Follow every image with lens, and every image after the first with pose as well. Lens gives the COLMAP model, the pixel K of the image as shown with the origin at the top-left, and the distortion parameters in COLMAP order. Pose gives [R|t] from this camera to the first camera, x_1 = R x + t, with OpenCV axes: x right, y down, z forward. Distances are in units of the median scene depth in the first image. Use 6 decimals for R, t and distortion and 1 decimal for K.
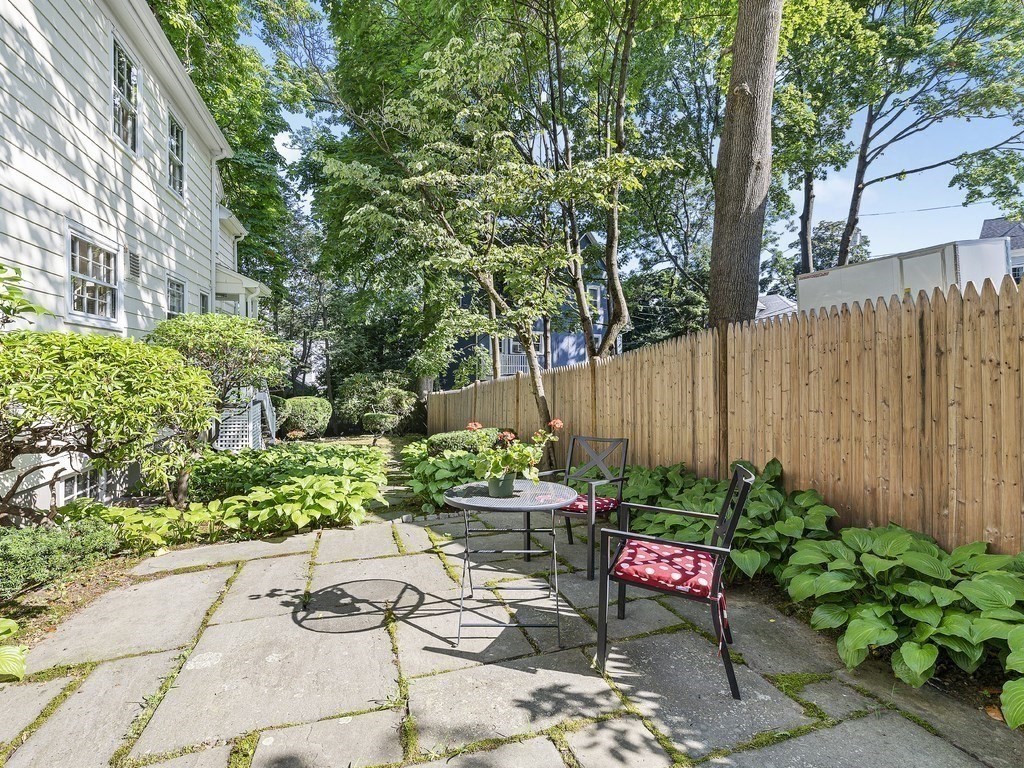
lens RADIAL K [[468.8, 0, 512.4], [0, 468.8, 373.3], [0, 0, 1]] dist [0.001119, -0.014553]
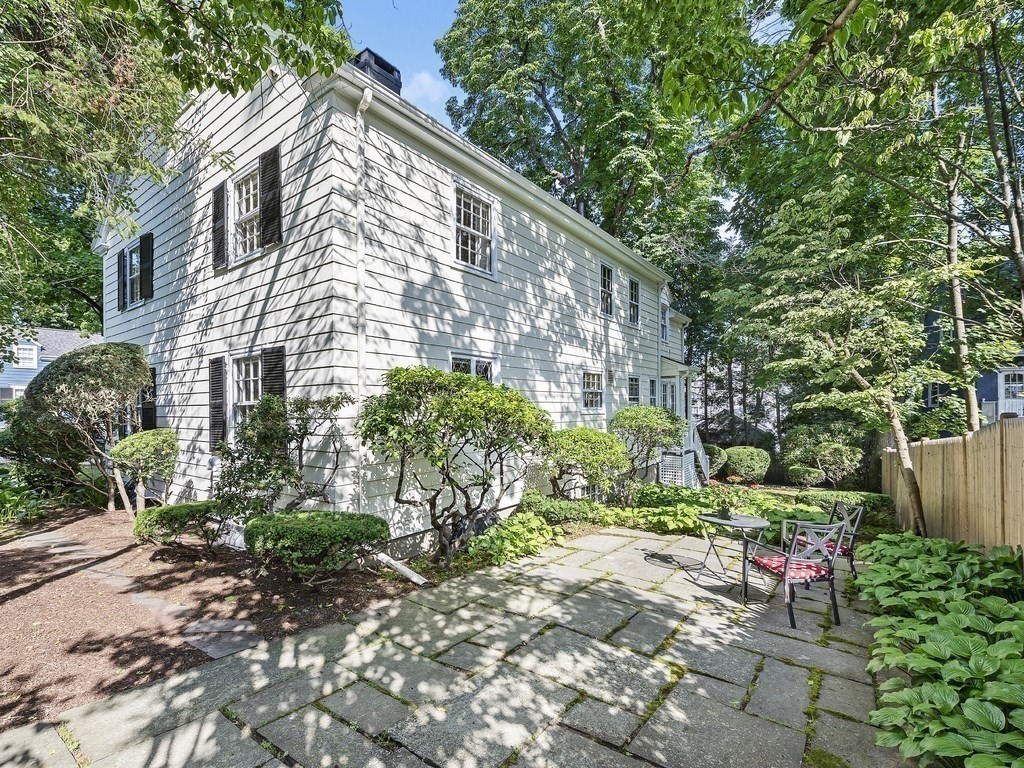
lens RADIAL K [[468.8, 0, 512.4], [0, 468.8, 373.3], [0, 0, 1]] dist [0.001119, -0.014553]
pose [[0.585733, -0.067610, -0.807679, 0.588876], [-0.003067, 0.996323, -0.085625, -0.103727], [0.810498, 0.052630, 0.583372, -0.512268]]
